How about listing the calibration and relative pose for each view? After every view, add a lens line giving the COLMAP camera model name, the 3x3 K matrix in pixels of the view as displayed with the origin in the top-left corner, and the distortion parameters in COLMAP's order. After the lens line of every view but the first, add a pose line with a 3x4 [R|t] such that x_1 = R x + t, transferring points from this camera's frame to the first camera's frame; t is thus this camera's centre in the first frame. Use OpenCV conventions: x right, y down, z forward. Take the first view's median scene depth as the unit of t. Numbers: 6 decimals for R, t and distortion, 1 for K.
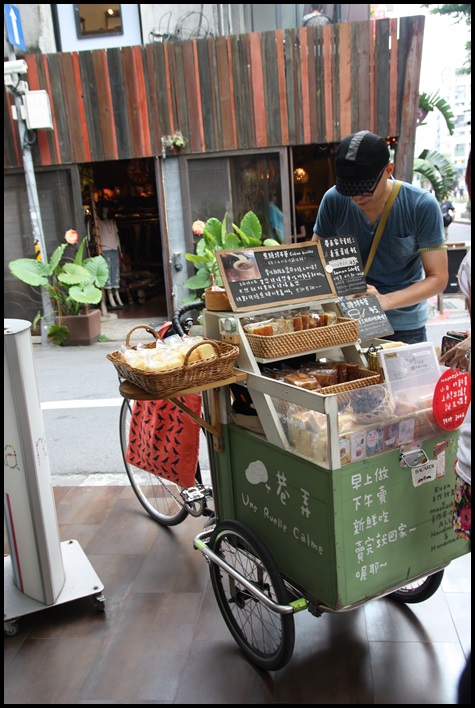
lens RADIAL K [[711.9, 0, 235.0], [0, 711.9, 350.0], [0, 0, 1]] dist [0.000592, 0.000000]
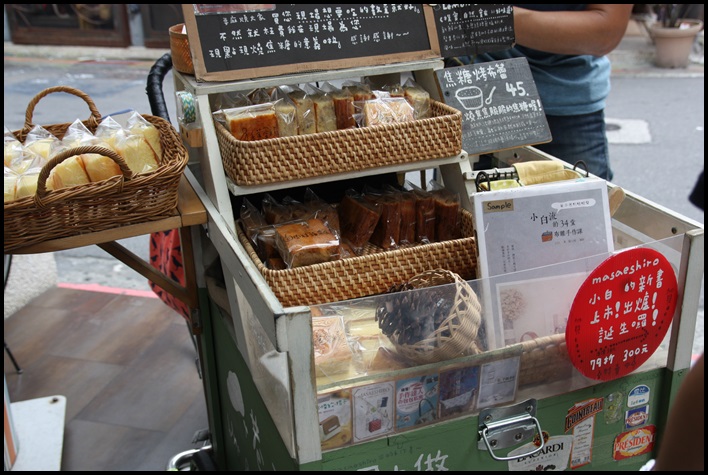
lens RADIAL K [[873.4, 0, 355.2], [0, 873.4, 242.8], [0, 0, 1]] dist [0.052211, 0.000000]
pose [[0.983904, 0.102281, -0.146531, 0.200242], [-0.072073, 0.977477, 0.198352, -0.070100], [0.163519, -0.184599, 0.969116, 0.407164]]
